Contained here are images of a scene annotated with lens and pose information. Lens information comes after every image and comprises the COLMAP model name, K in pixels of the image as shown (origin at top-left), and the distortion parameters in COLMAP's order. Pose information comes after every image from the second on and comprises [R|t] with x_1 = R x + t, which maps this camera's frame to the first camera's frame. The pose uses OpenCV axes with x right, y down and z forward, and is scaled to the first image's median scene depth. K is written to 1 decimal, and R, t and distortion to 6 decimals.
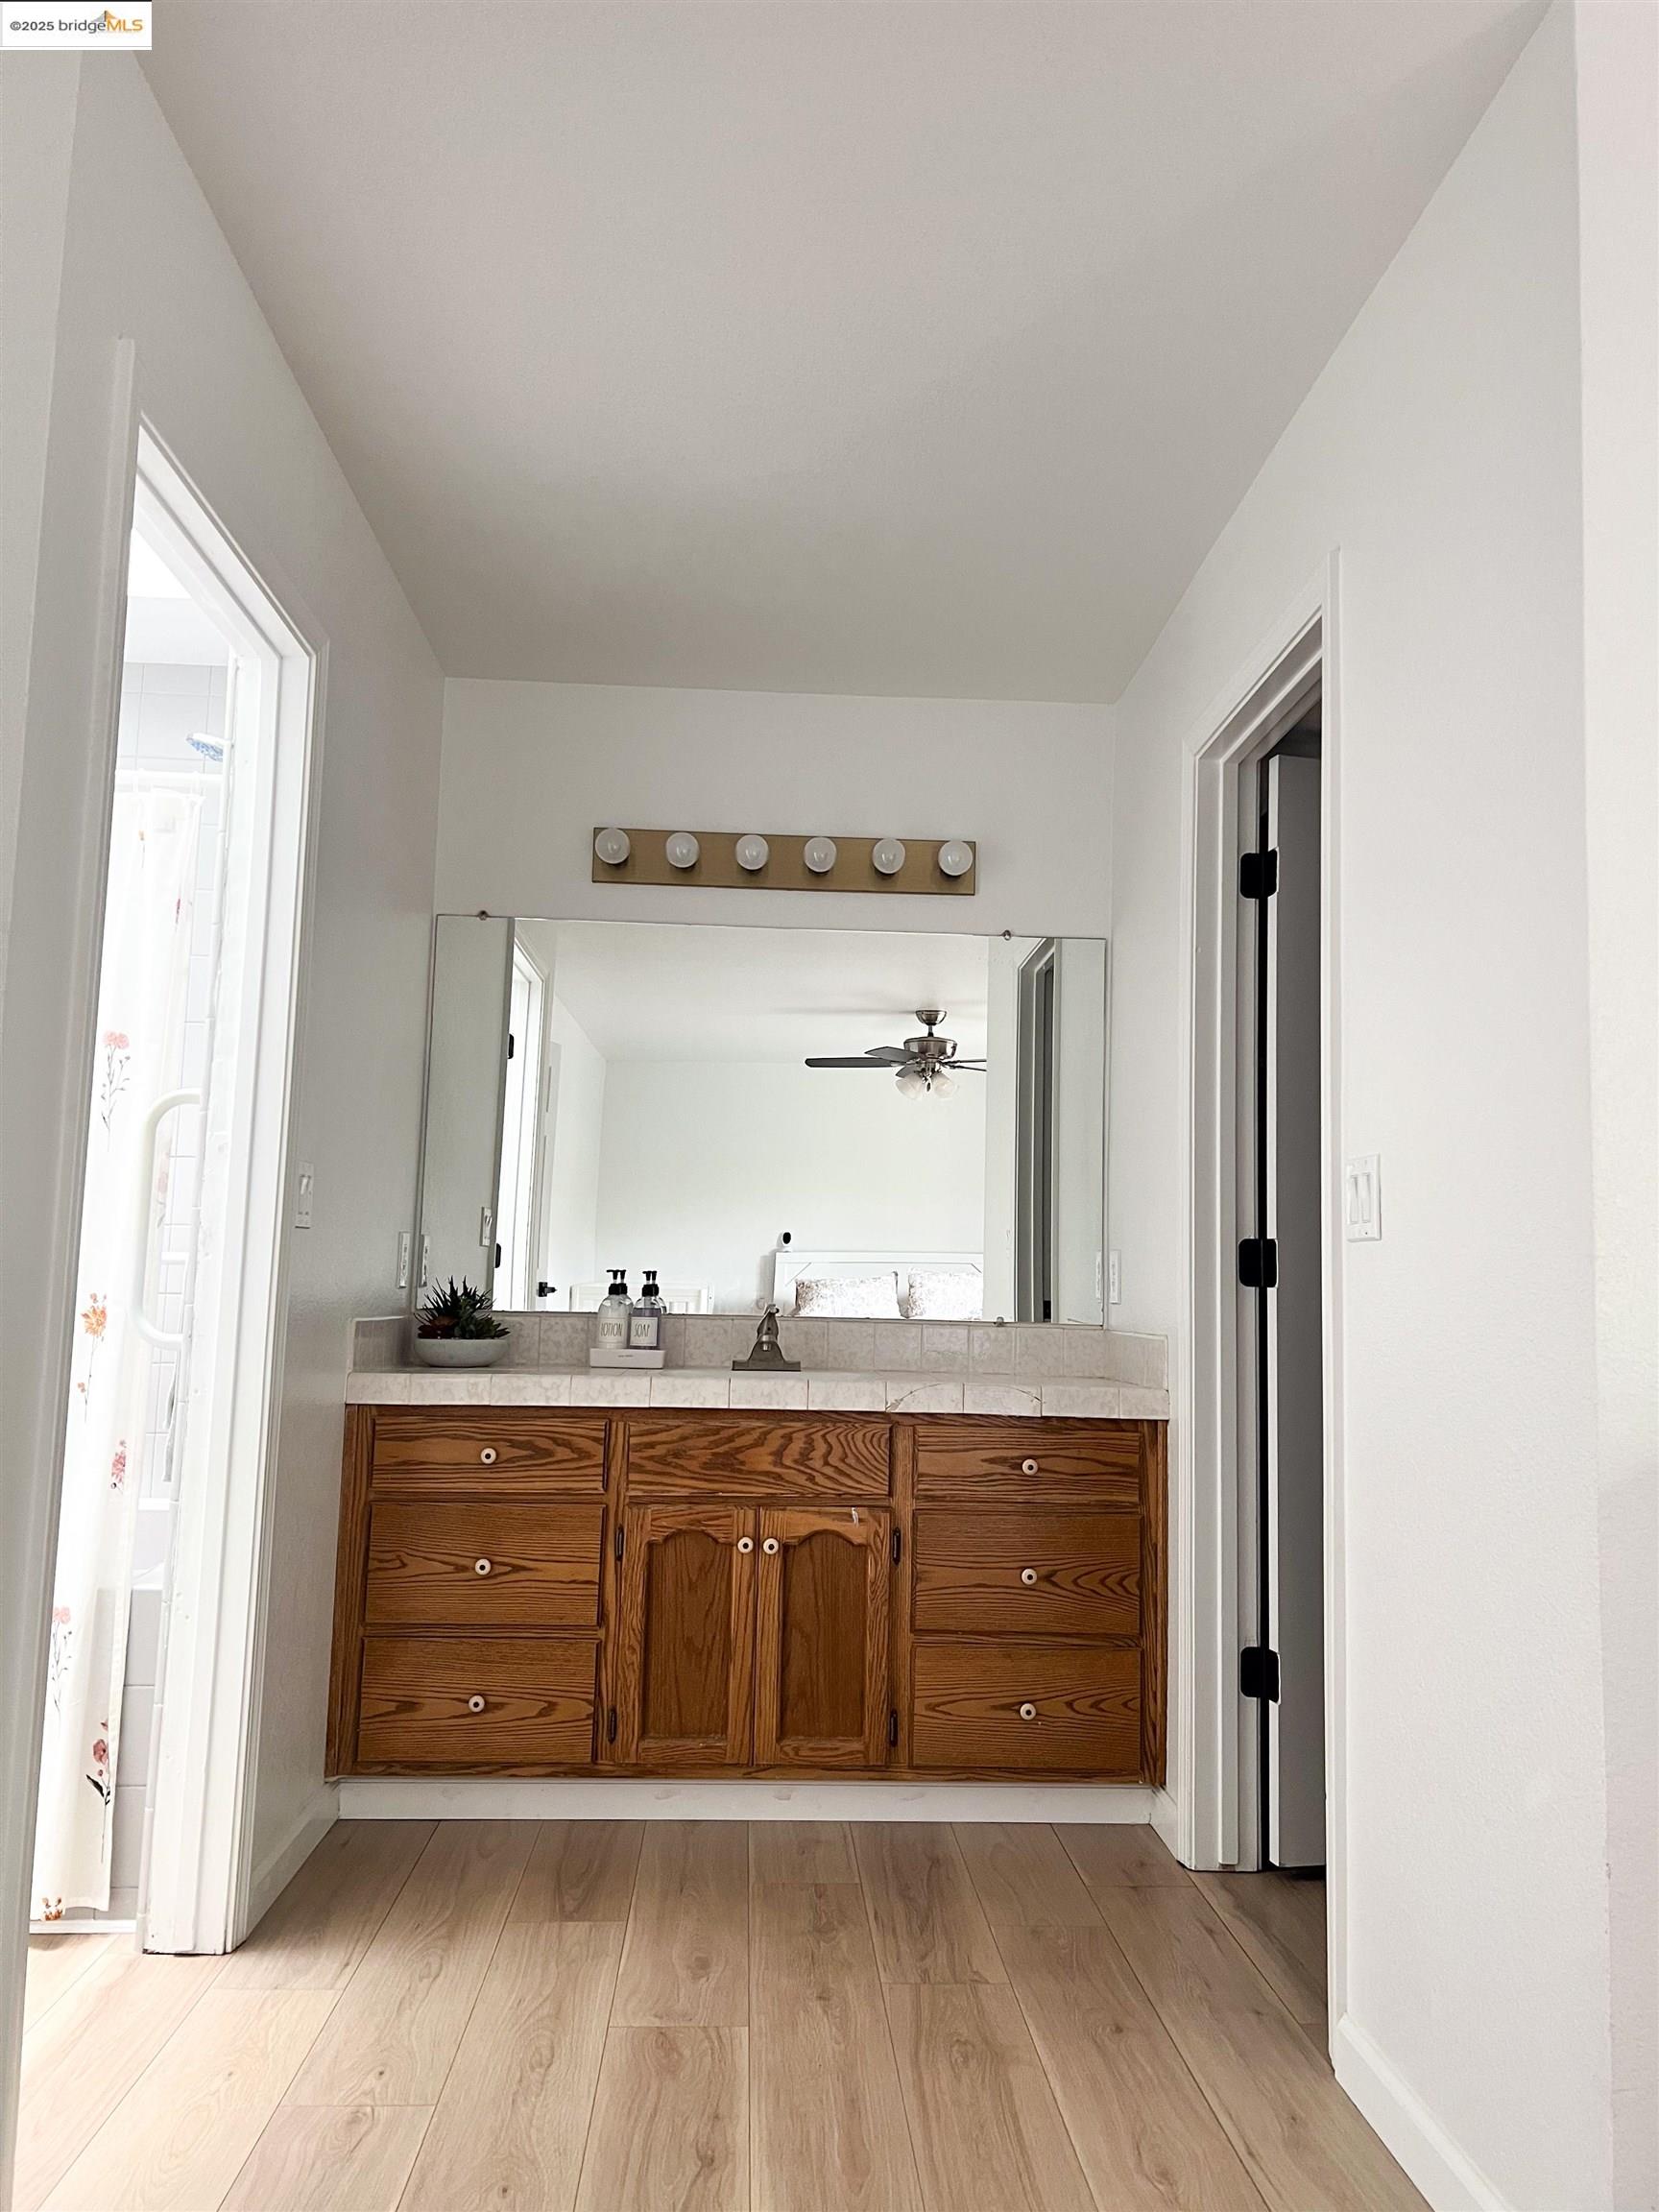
lens RADIAL K [[1669.9, 0, 824.4], [0, 1669.9, 1087.7], [0, 0, 1]] dist [0.013146, -0.001955]
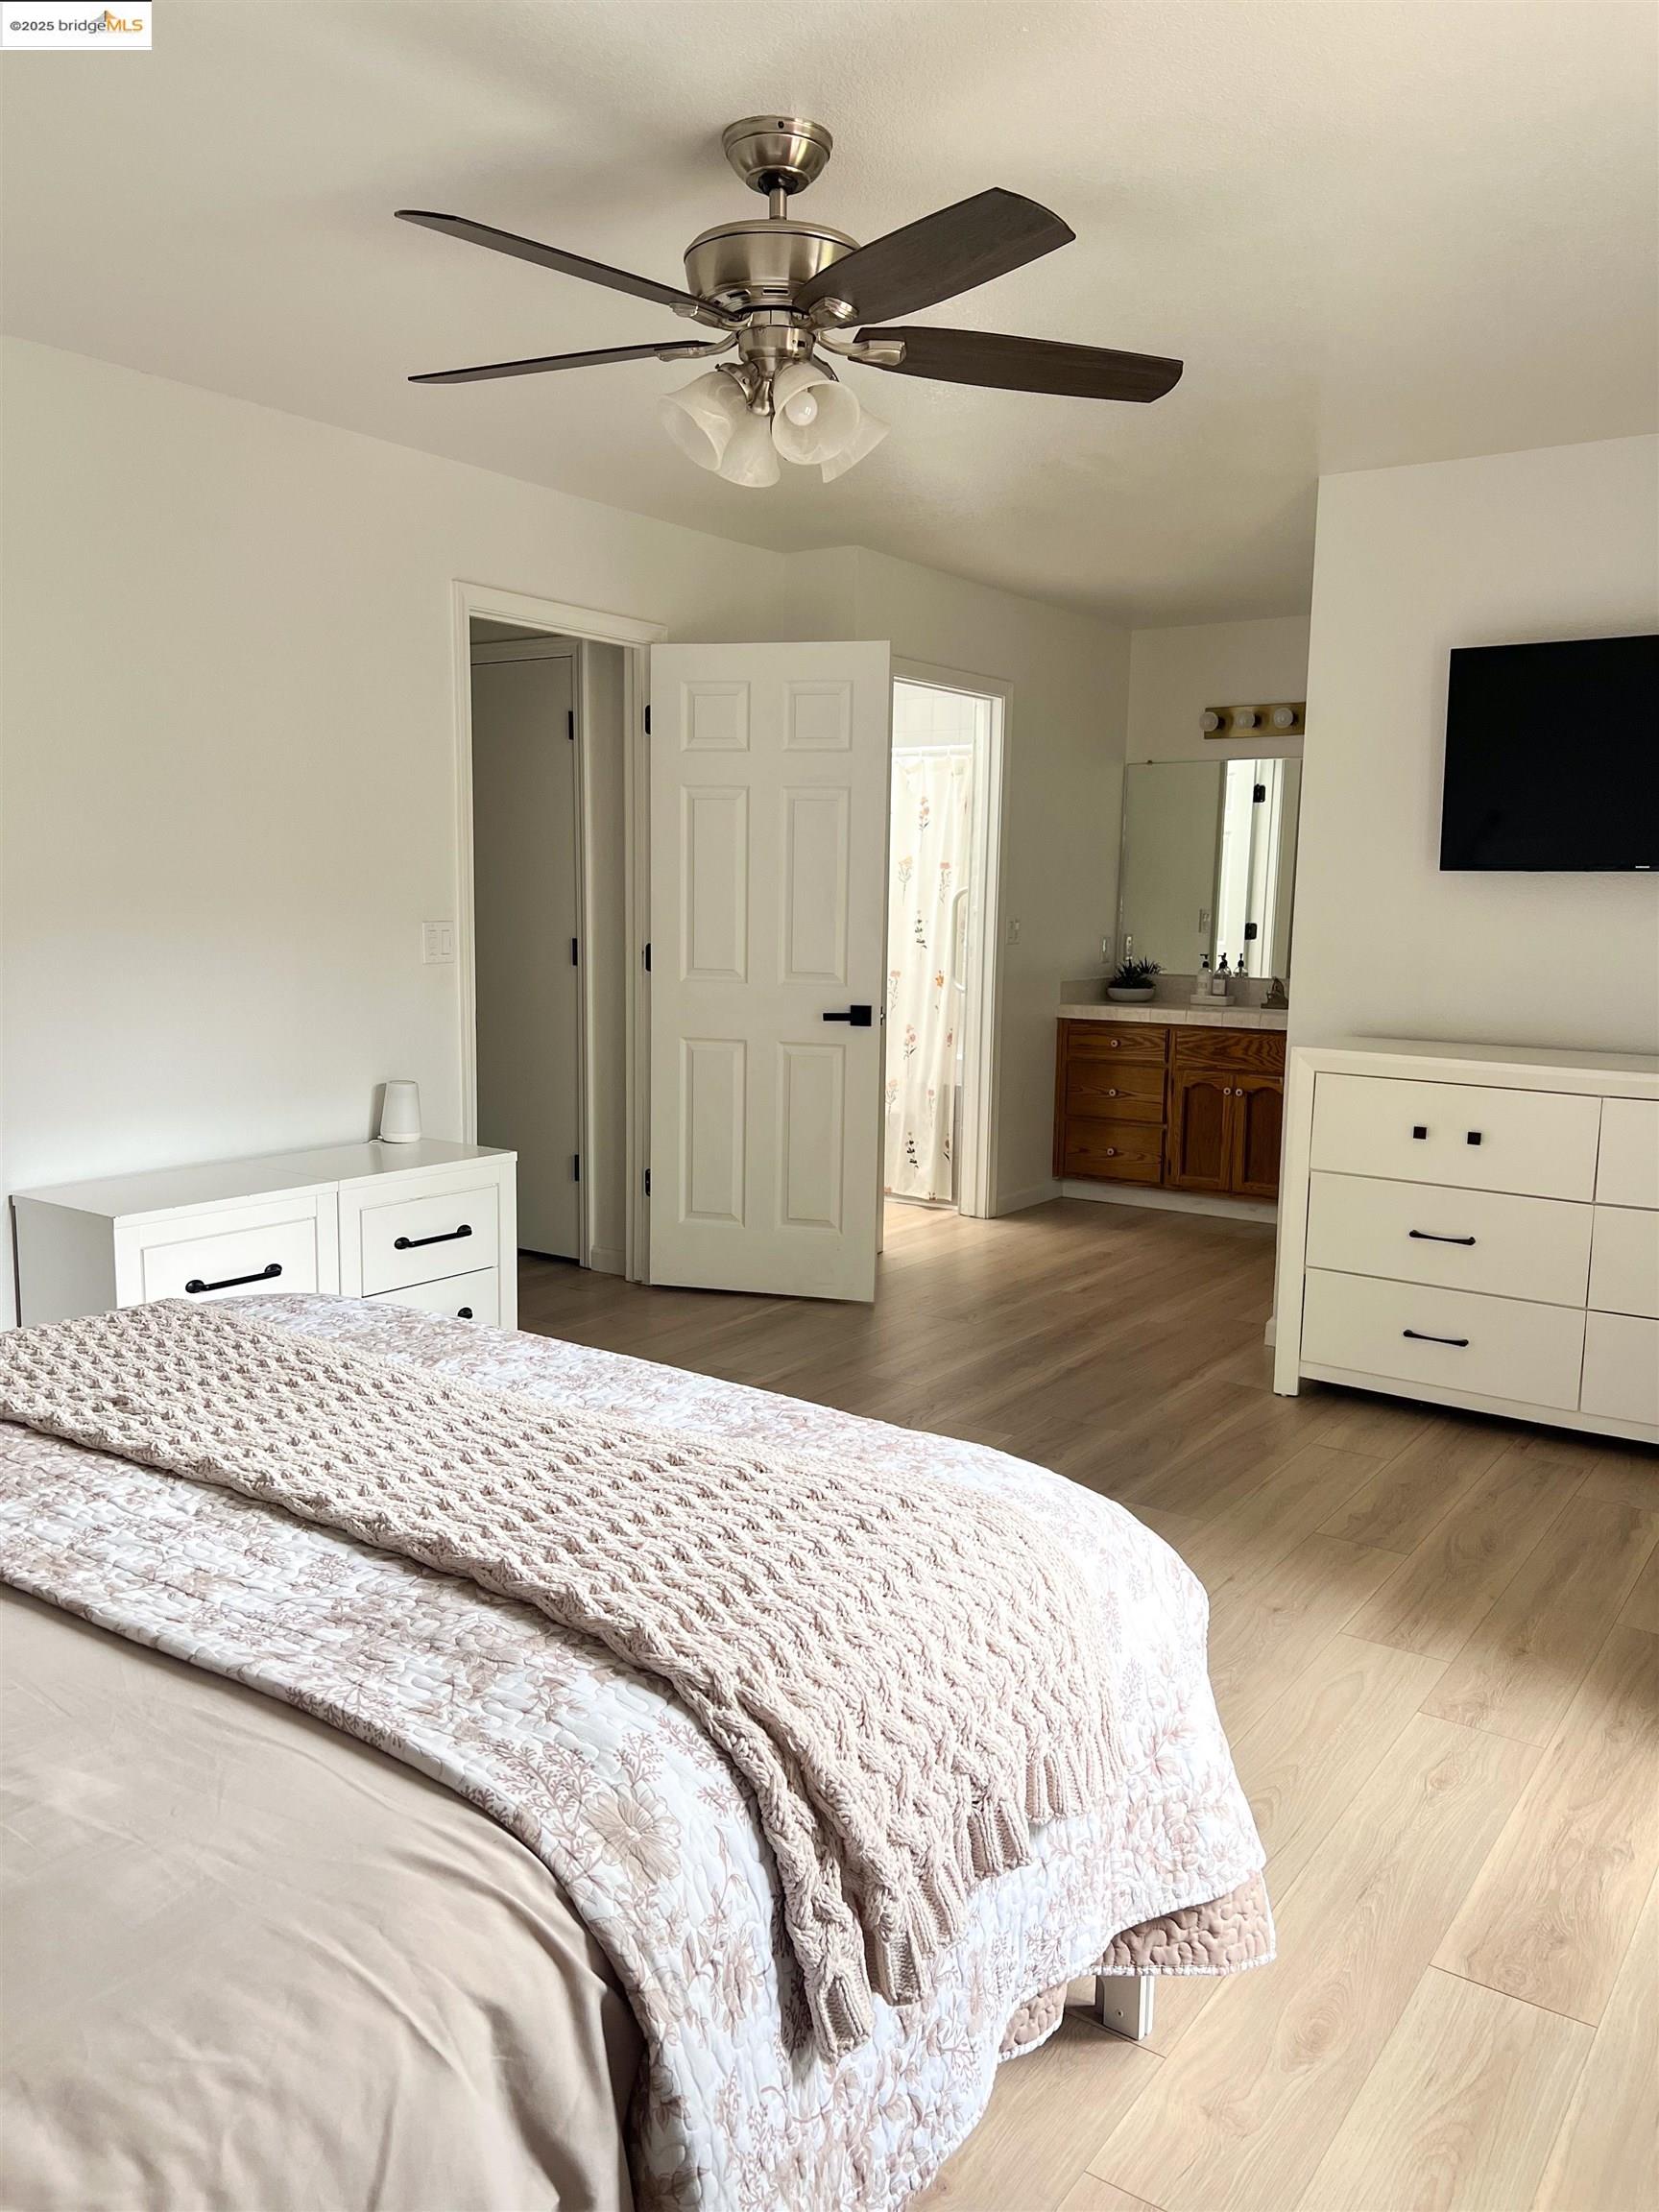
lens RADIAL K [[1669.9, 0, 830.6], [0, 1669.9, 1108.4], [0, 0, 1]] dist [0.013146, -0.001955]
pose [[0.799250, 0.066960, -0.597256, 0.798476], [0.076970, 0.974186, 0.212221, -0.185309], [0.596049, -0.215588, 0.773465, -0.909128]]
